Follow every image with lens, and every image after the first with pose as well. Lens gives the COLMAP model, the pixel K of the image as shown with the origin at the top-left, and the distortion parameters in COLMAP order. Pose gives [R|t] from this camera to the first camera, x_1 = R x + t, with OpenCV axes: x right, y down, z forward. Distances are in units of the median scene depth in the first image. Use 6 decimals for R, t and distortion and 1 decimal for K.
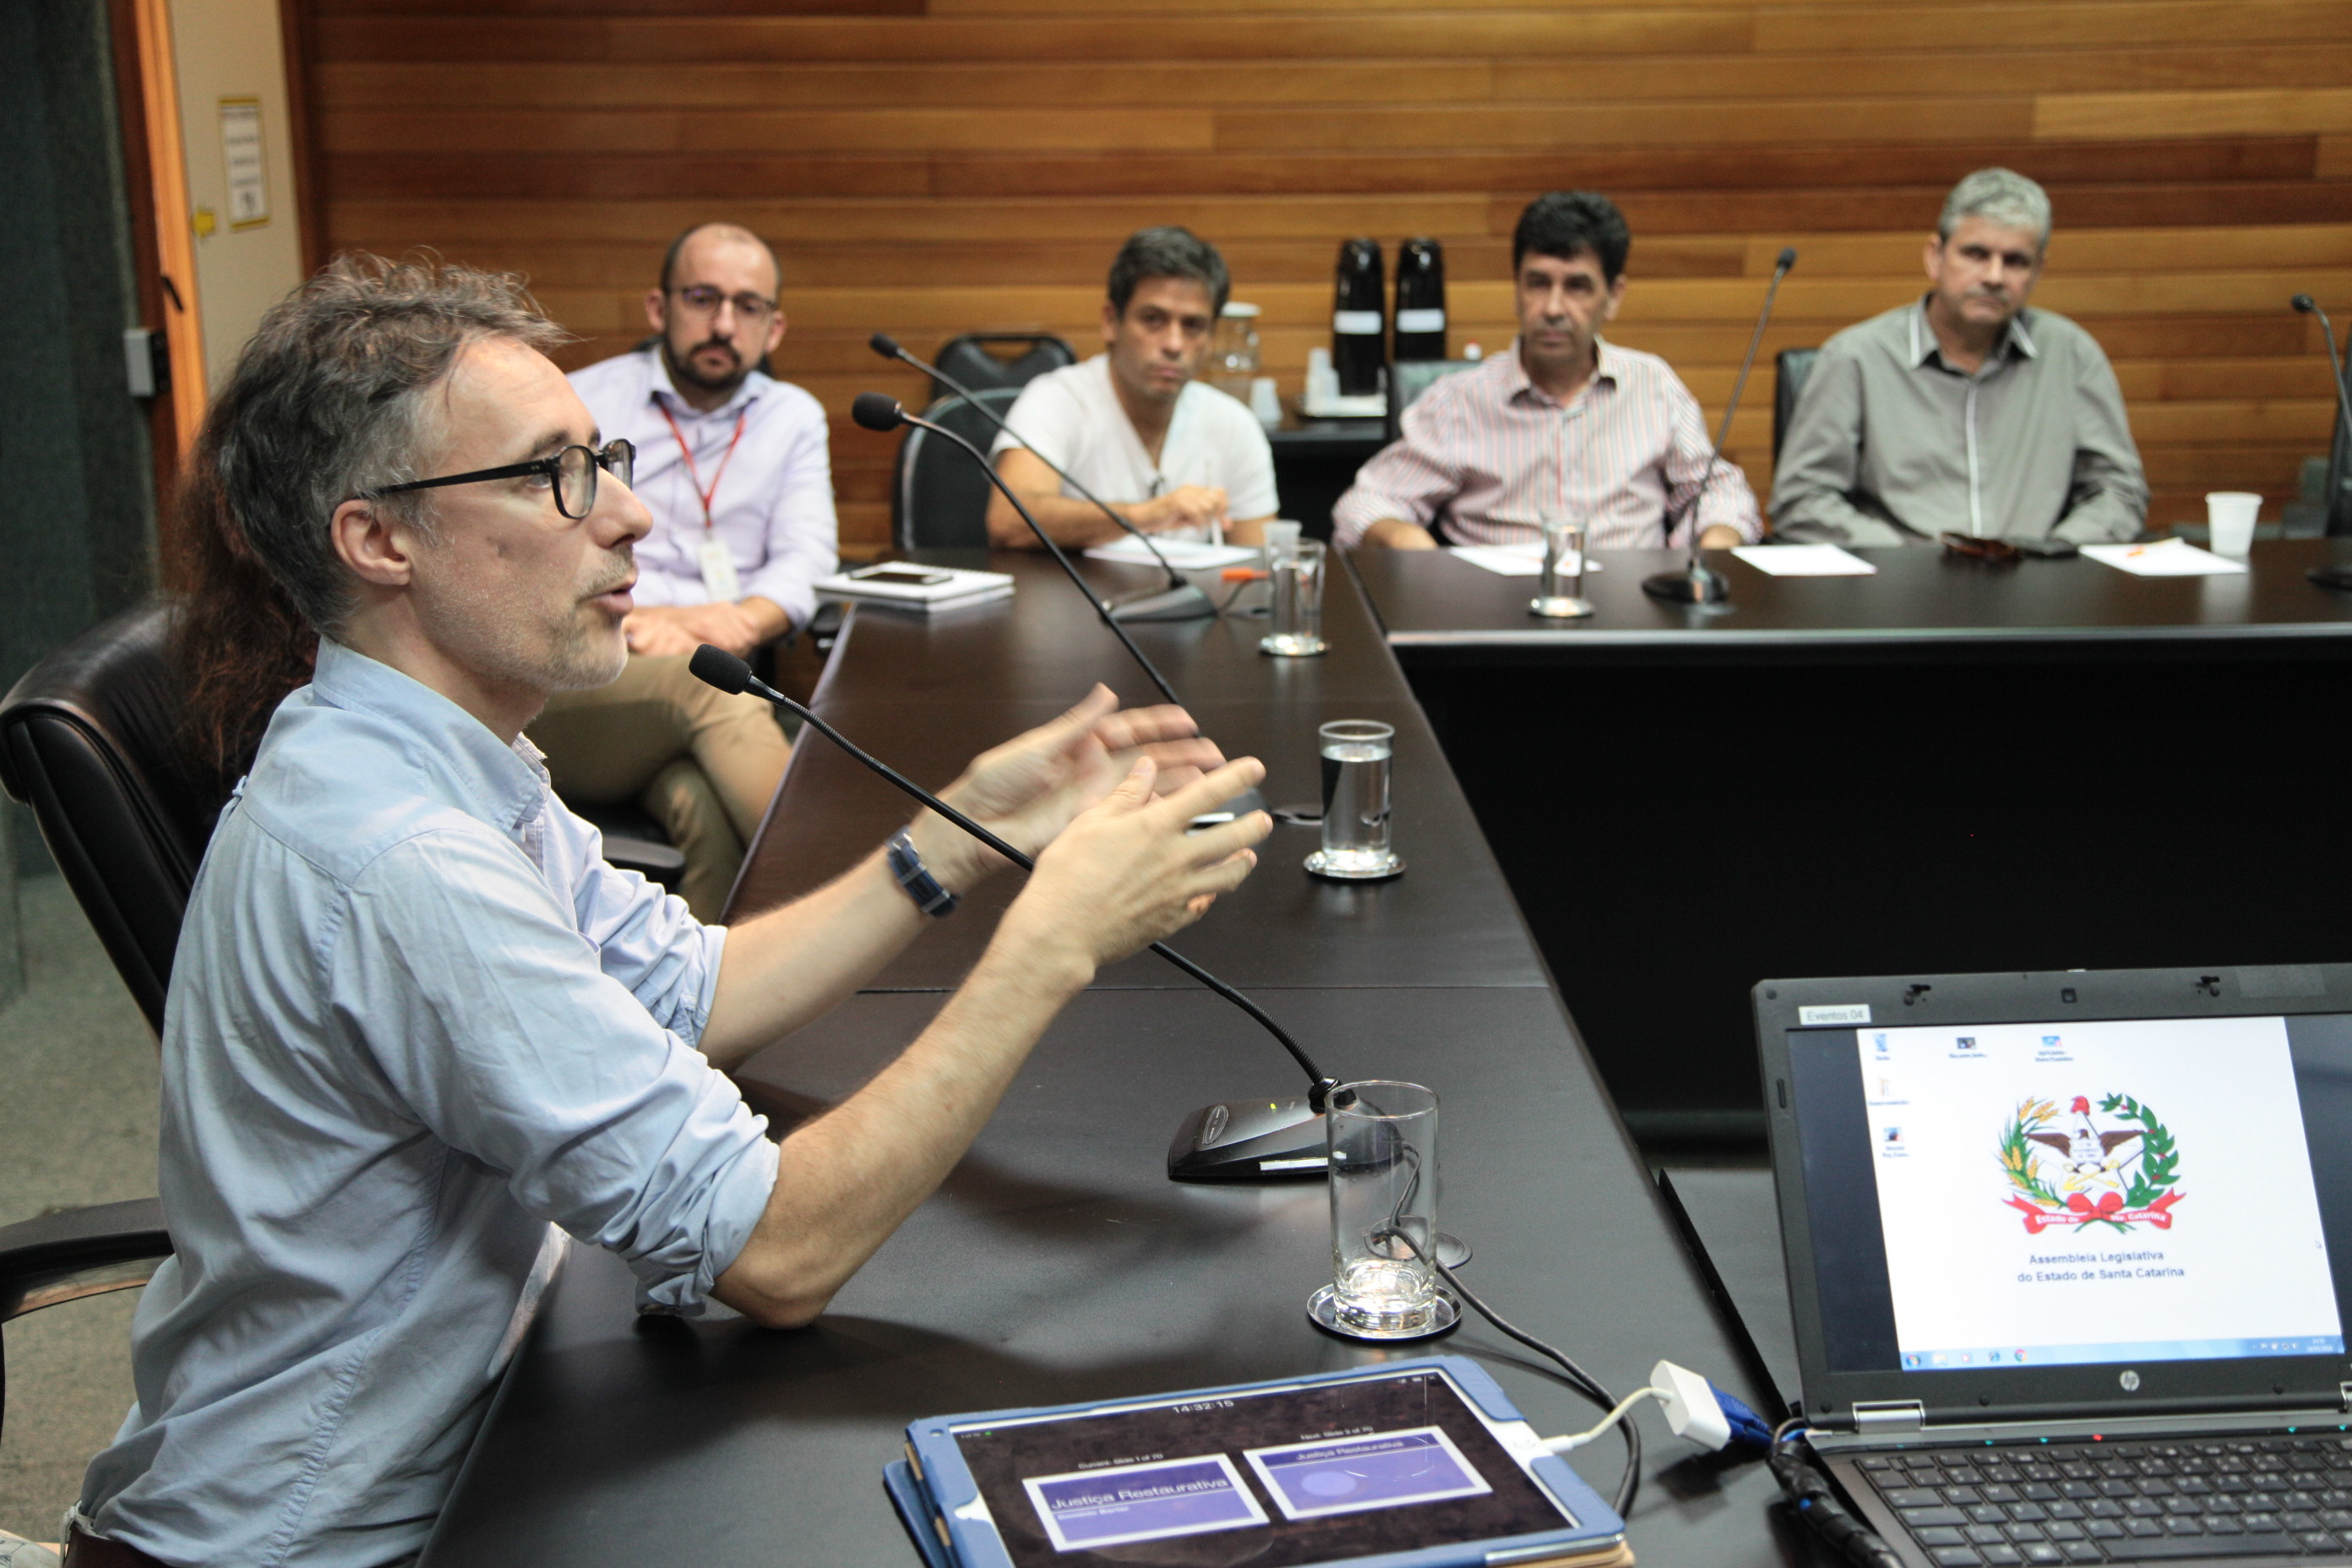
lens RADIAL K [[3081.9, 0, 1192.8], [0, 3081.9, 783.4], [0, 0, 1]] dist [0.124642, 0.000000]
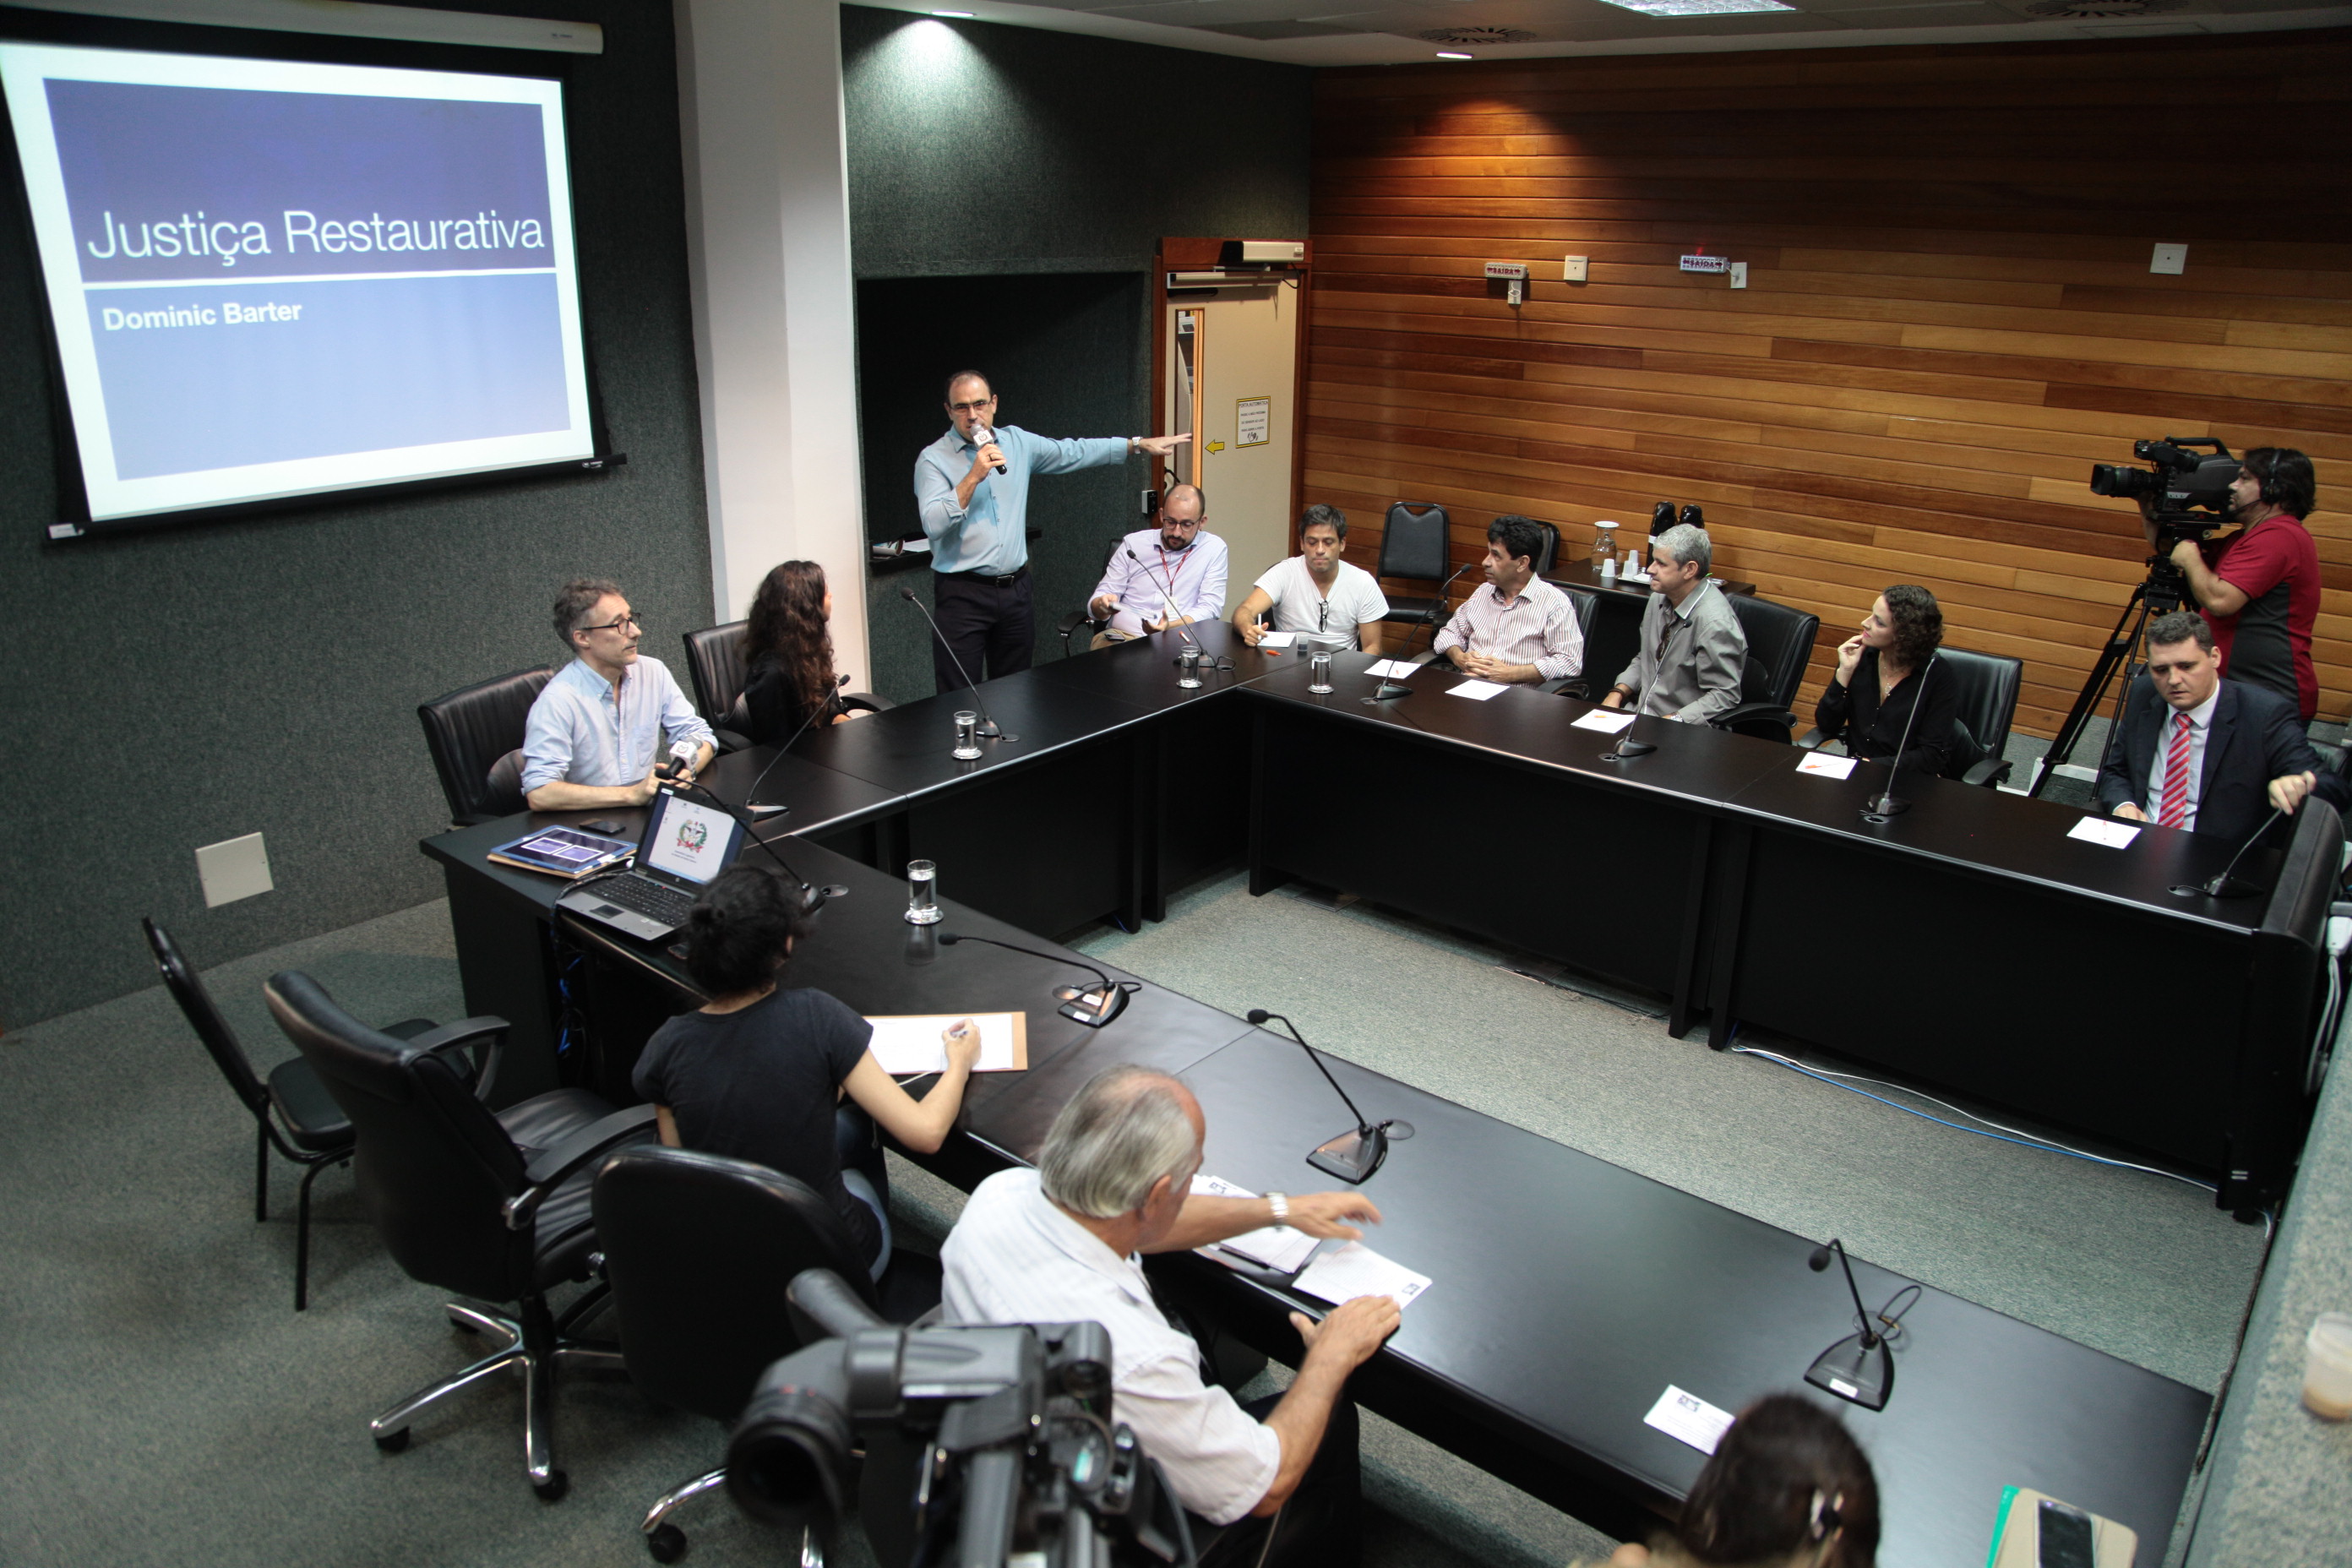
lens RADIAL K [[1643.8, 0, 1206.1], [0, 1643.8, 823.7], [0, 0, 1]] dist [-0.035338, 0.029238]
pose [[0.748082, 0.257004, -0.611819, 2.119985], [-0.172669, 0.965589, 0.194485, -0.461088], [0.640748, -0.039849, 0.766716, -0.383860]]
